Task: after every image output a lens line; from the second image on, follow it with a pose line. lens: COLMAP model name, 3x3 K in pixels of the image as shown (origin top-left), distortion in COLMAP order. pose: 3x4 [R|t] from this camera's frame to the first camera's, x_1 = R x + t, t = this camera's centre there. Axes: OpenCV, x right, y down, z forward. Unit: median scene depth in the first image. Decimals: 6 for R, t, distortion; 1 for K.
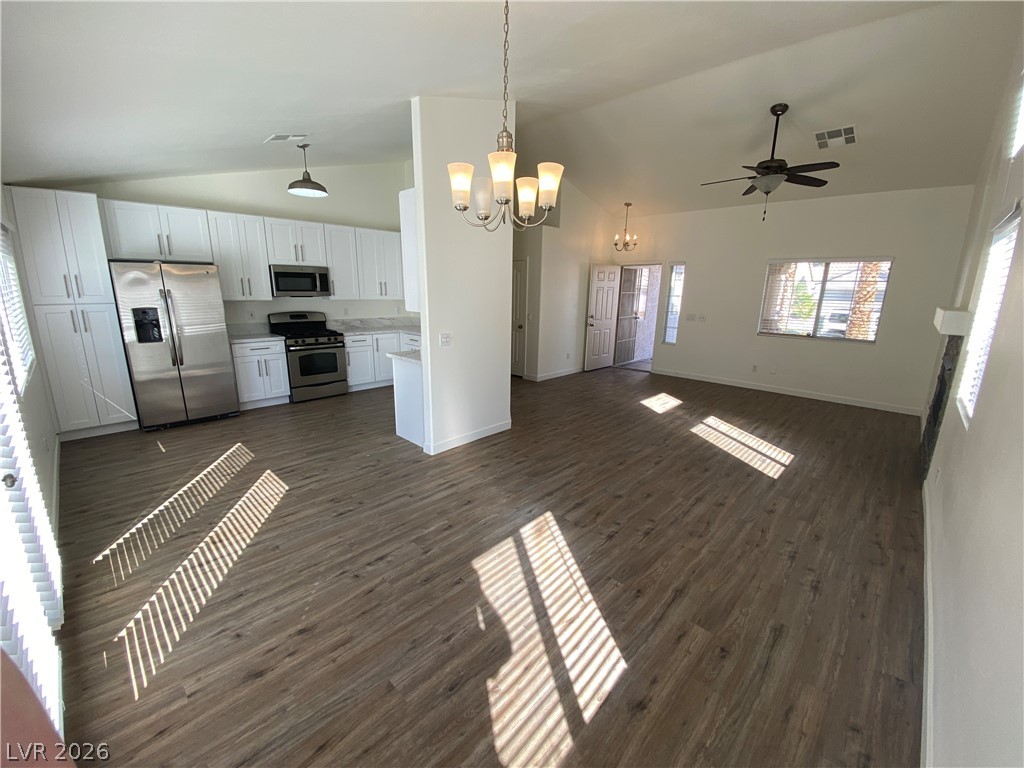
lens RADIAL K [[414.5, 0, 512.0], [0, 414.5, 384.0], [0, 0, 1]] dist [0.001651, -0.013007]
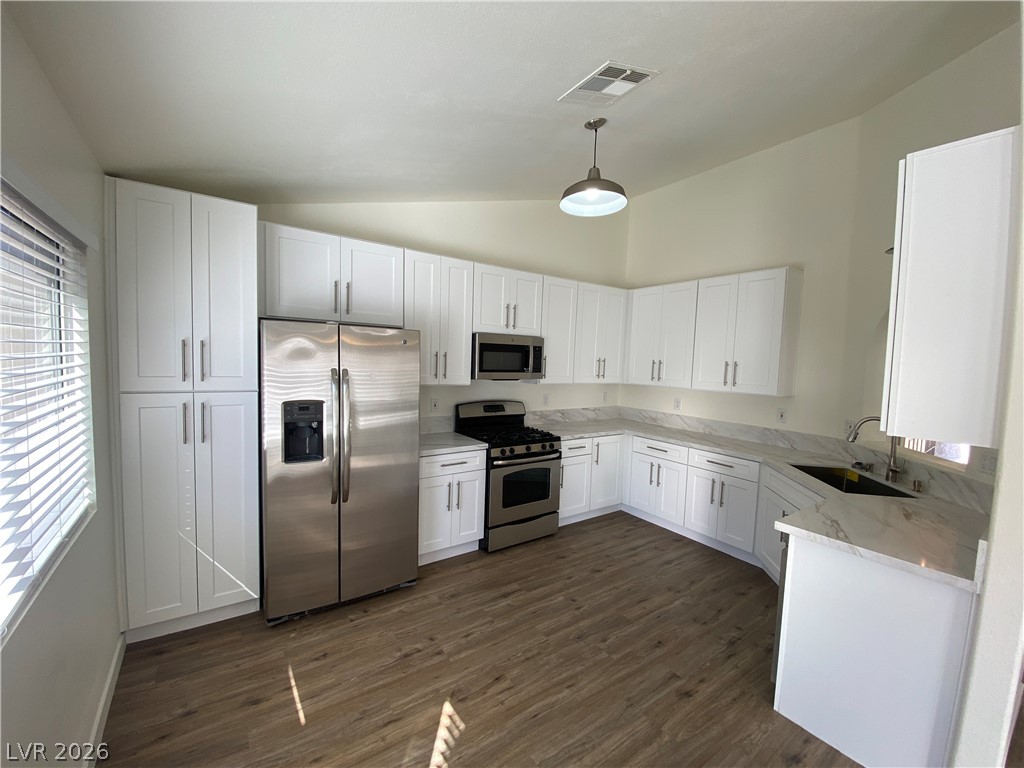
lens RADIAL K [[411.3, 0, 512.0], [0, 411.3, 384.0], [0, 0, 1]] dist [0.030605, -0.025170]
pose [[0.978819, 0.027130, -0.202923, -0.406948], [-0.061756, 0.984138, -0.166308, -0.106262], [0.195192, 0.175317, 0.964968, 0.410816]]
